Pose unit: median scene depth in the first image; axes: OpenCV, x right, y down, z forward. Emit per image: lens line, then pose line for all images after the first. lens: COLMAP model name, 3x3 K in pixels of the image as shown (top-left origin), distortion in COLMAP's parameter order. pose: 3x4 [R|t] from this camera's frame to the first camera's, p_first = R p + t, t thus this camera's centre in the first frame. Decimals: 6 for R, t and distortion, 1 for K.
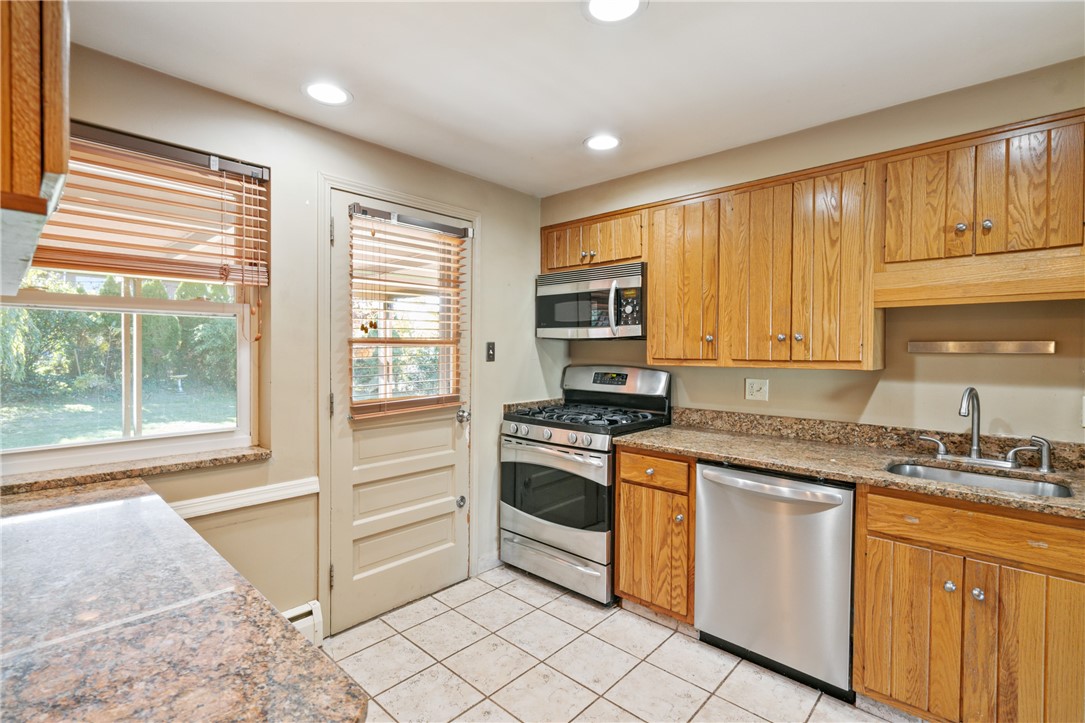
lens RADIAL K [[500.6, 0, 534.4], [0, 500.6, 359.3], [0, 0, 1]] dist [-0.001470, 0.000839]
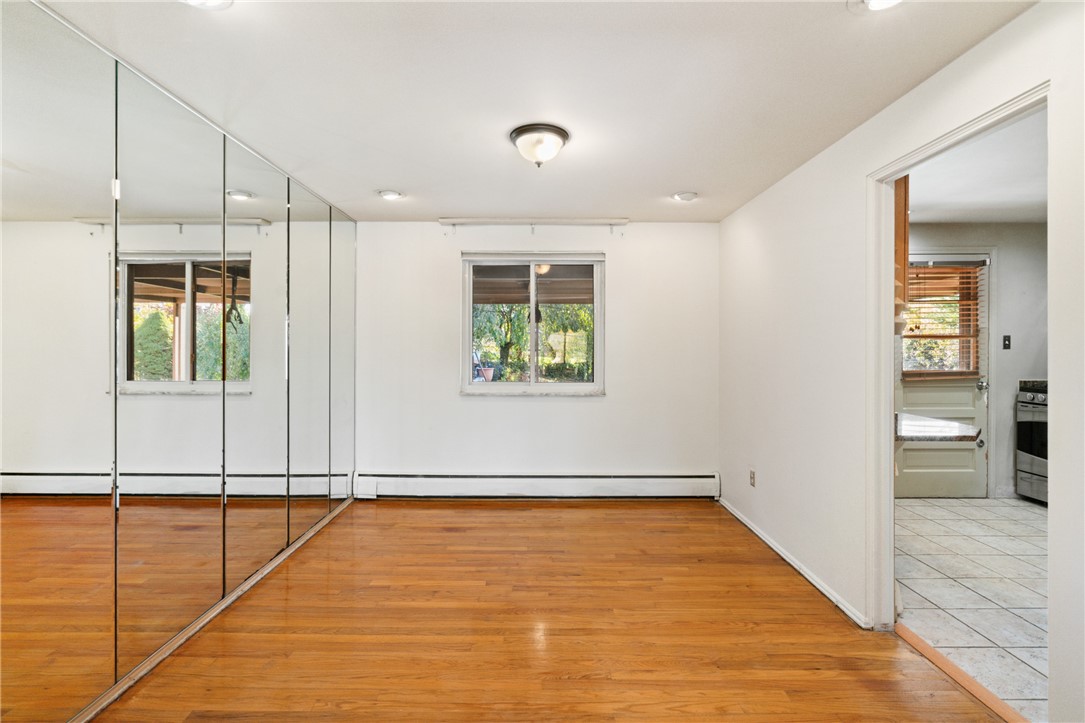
lens RADIAL K [[500.6, 0, 512.7], [0, 500.6, 342.6], [0, 0, 1]] dist [-0.001470, 0.000839]
pose [[0.685260, -0.006926, -0.728265, -0.014405], [-0.010745, 0.999750, -0.019618, 0.030089], [0.728219, 0.021269, 0.685015, -1.045865]]
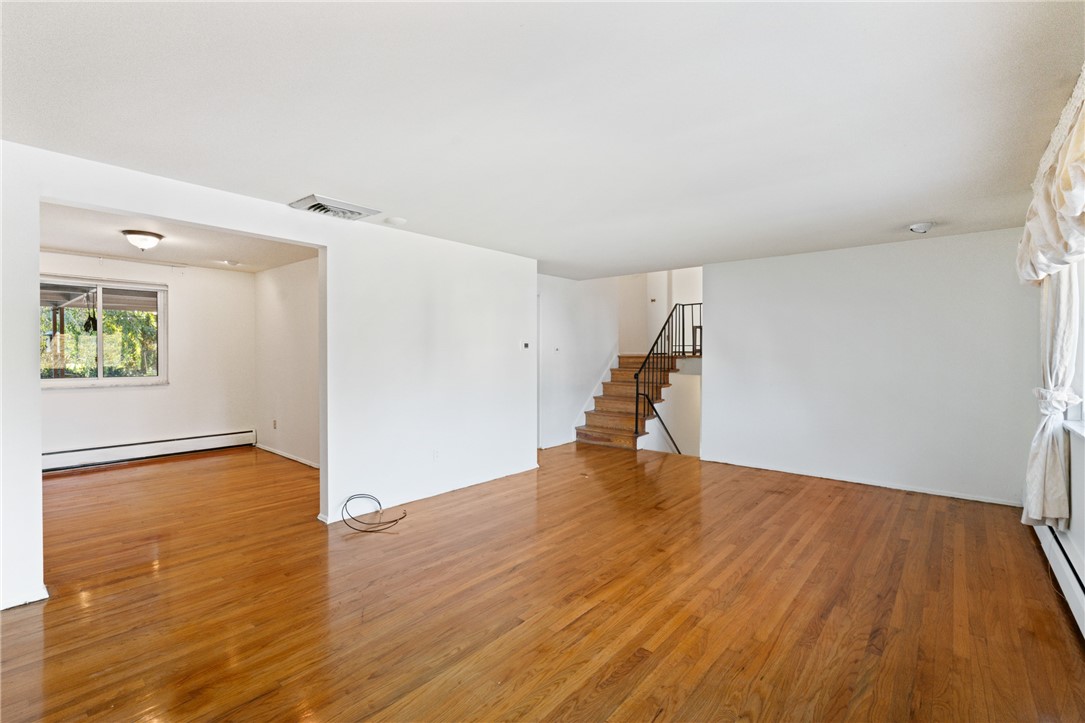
lens RADIAL K [[500.6, 0, 543.0], [0, 500.6, 364.1], [0, 0, 1]] dist [-0.001470, 0.000839]
pose [[0.996551, -0.007759, 0.082616, 0.553423], [0.007069, 0.999938, 0.008640, 0.066145], [-0.082677, -0.008026, 0.996544, -2.183544]]
